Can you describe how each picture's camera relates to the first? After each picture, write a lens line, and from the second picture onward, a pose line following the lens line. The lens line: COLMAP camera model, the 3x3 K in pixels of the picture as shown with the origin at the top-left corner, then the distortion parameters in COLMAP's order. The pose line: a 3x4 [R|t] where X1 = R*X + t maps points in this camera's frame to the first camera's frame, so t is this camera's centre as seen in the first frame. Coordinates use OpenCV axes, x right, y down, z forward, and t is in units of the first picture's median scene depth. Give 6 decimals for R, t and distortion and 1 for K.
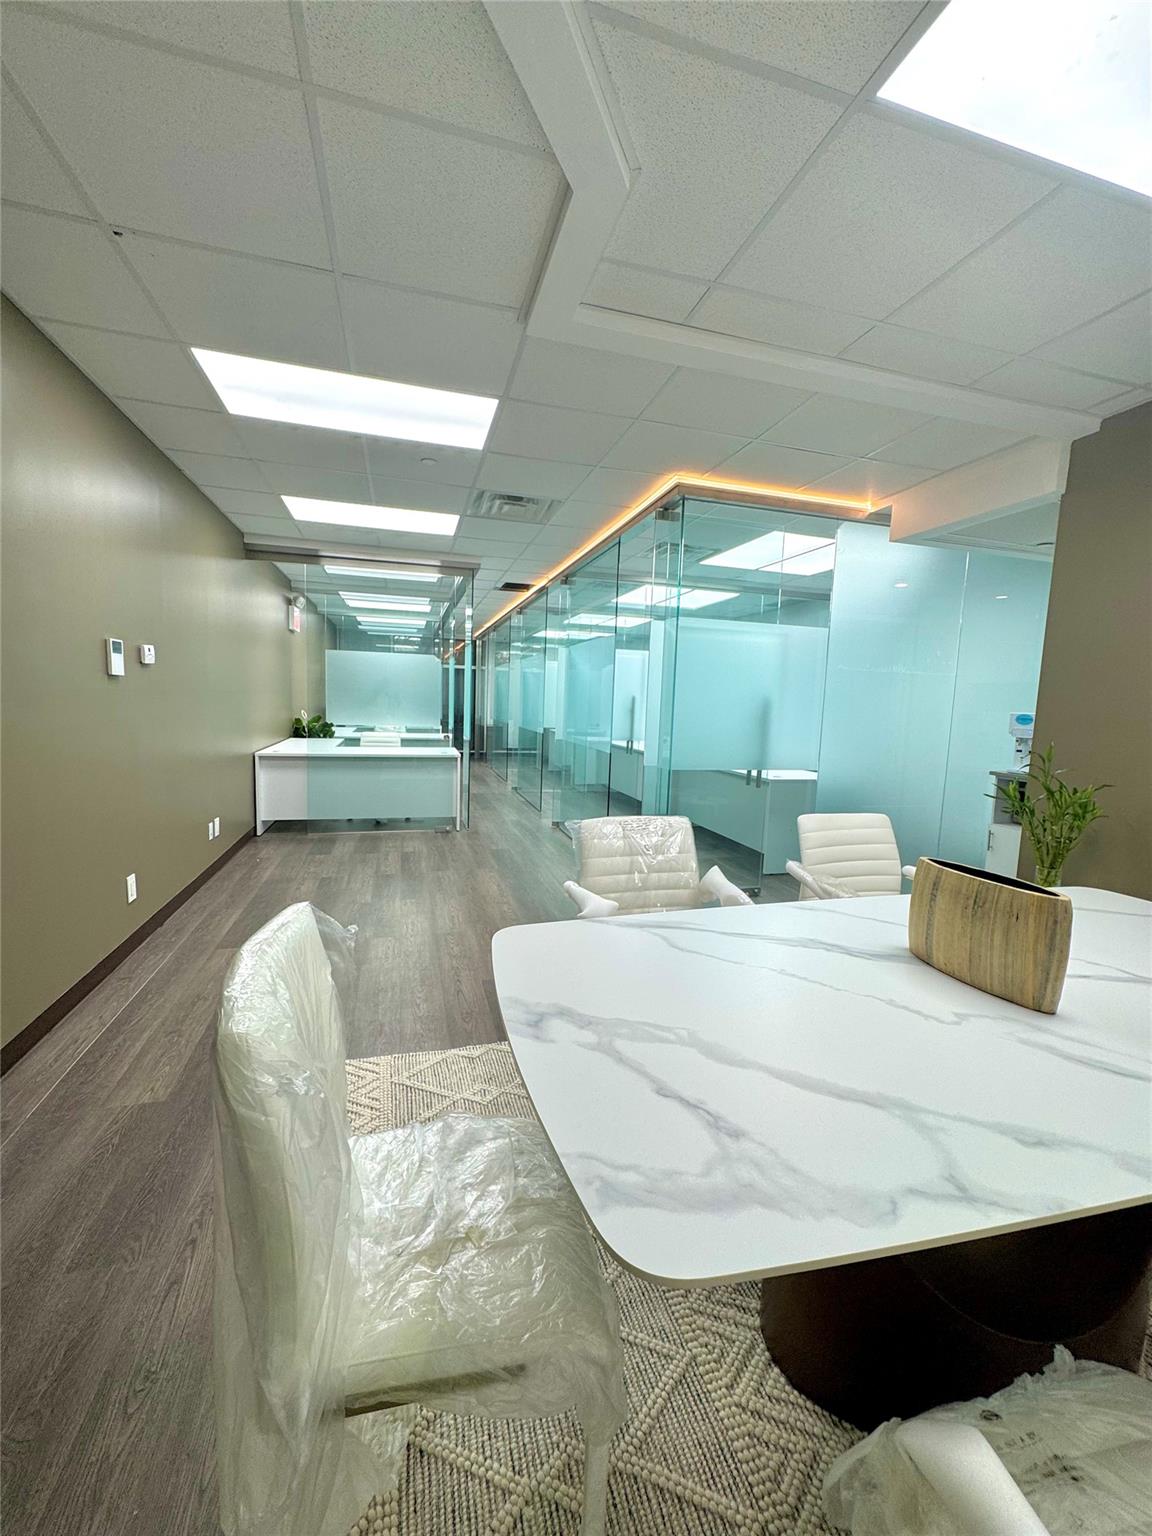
lens RADIAL K [[610.4, 0, 575.6], [0, 610.4, 768.5], [0, 0, 1]] dist [-0.001816, 0.000640]
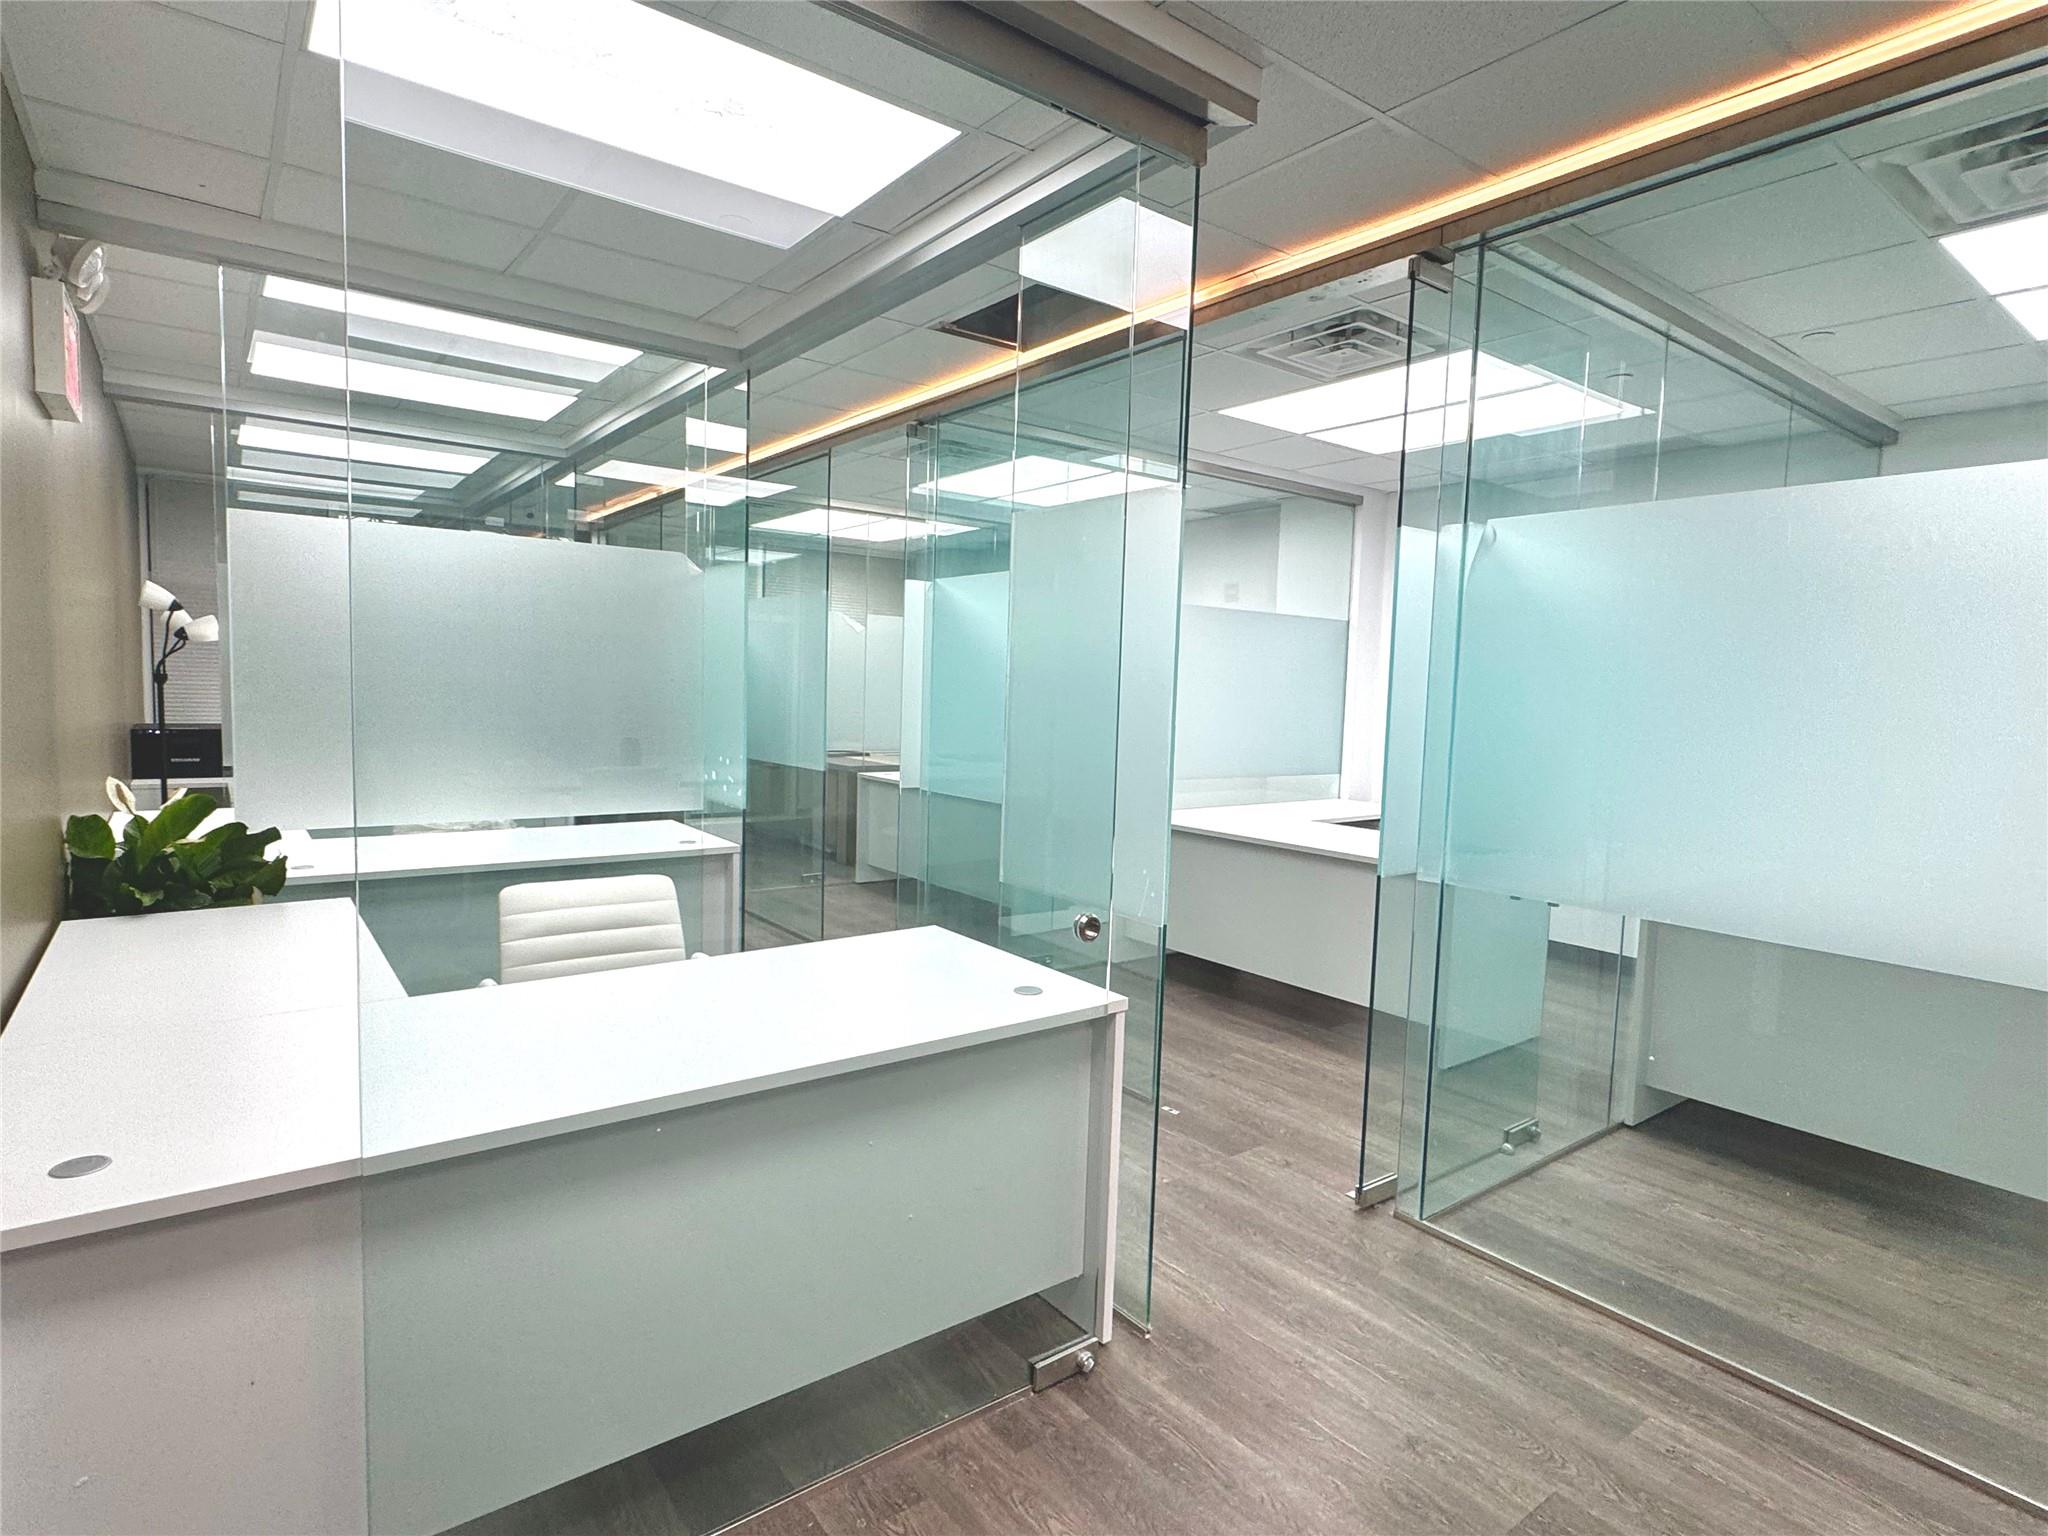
lens RADIAL K [[1072.4, 0, 1008.9], [0, 1072.4, 771.7], [0, 0, 1]] dist [-0.001965, 0.000696]
pose [[0.931981, -0.035686, 0.360746, -0.509421], [0.042815, 0.999013, -0.011788, -0.140388], [-0.359970, 0.026431, 0.932590, 0.935949]]
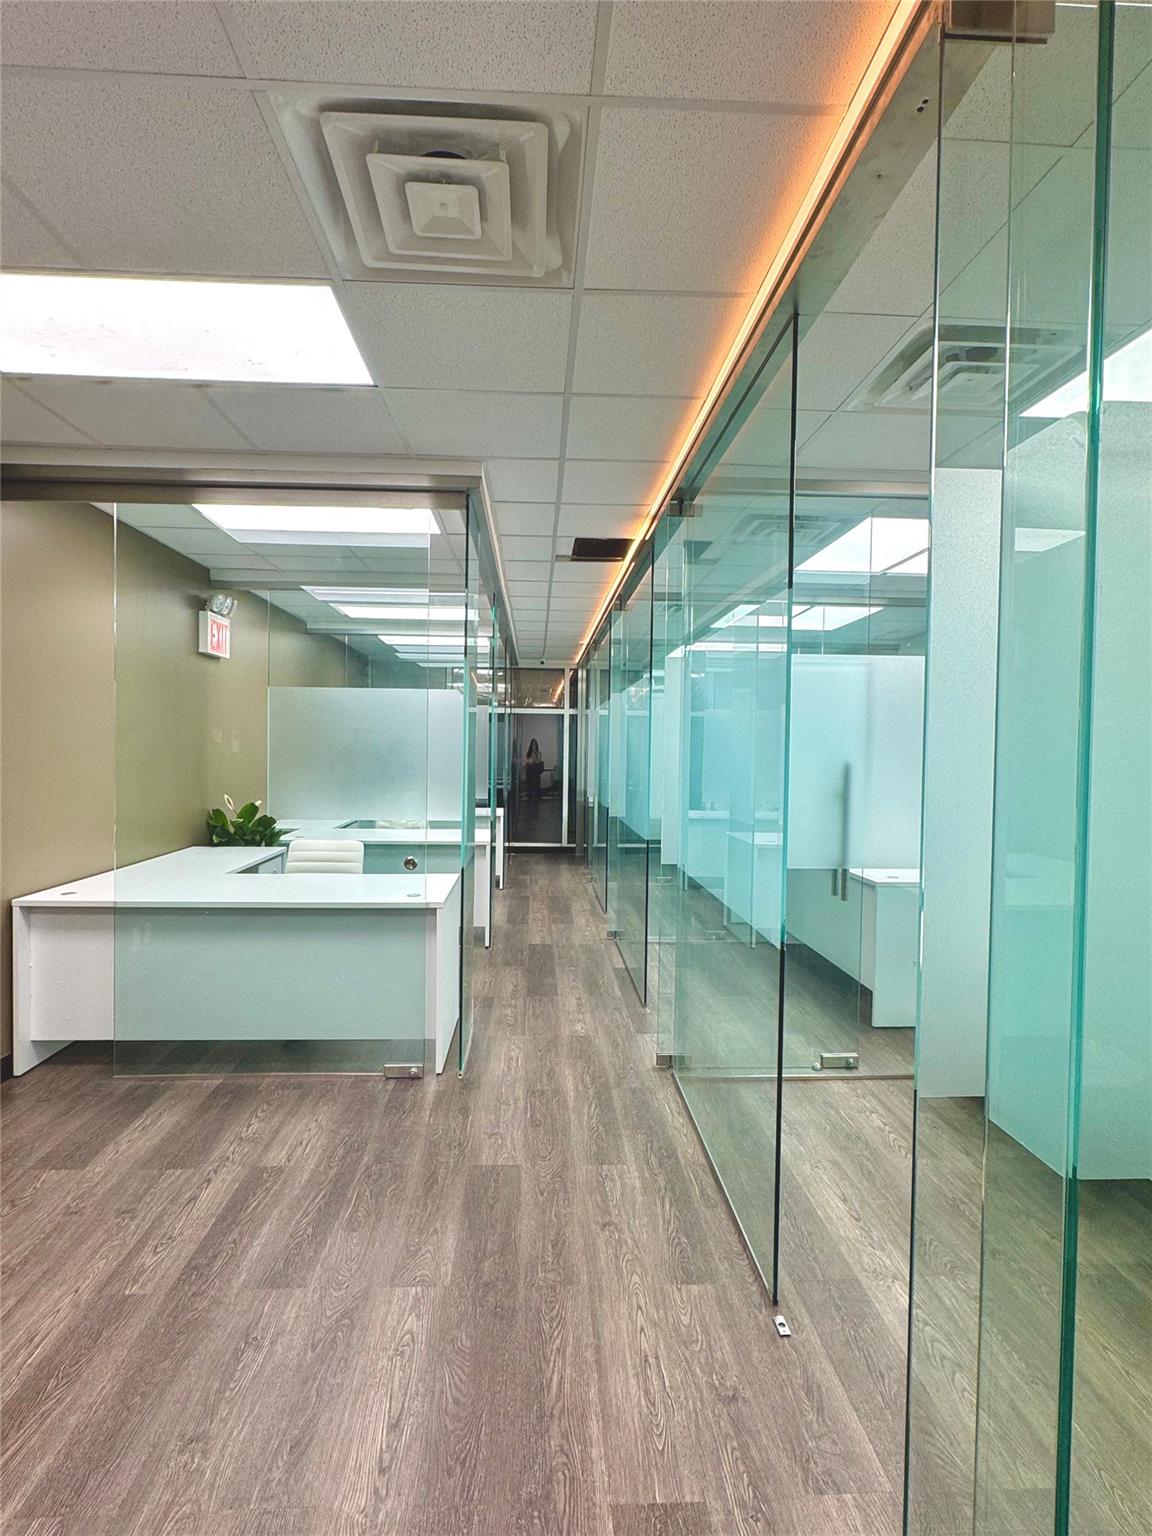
lens RADIAL K [[804.3, 0, 574.4], [0, 804.3, 773.3], [0, 0, 1]] dist [-0.001965, 0.000696]
pose [[0.974616, -0.015385, -0.223354, 0.052267], [-0.004375, 0.996137, -0.087705, -0.092111], [0.223841, 0.086455, 0.970784, 0.628723]]
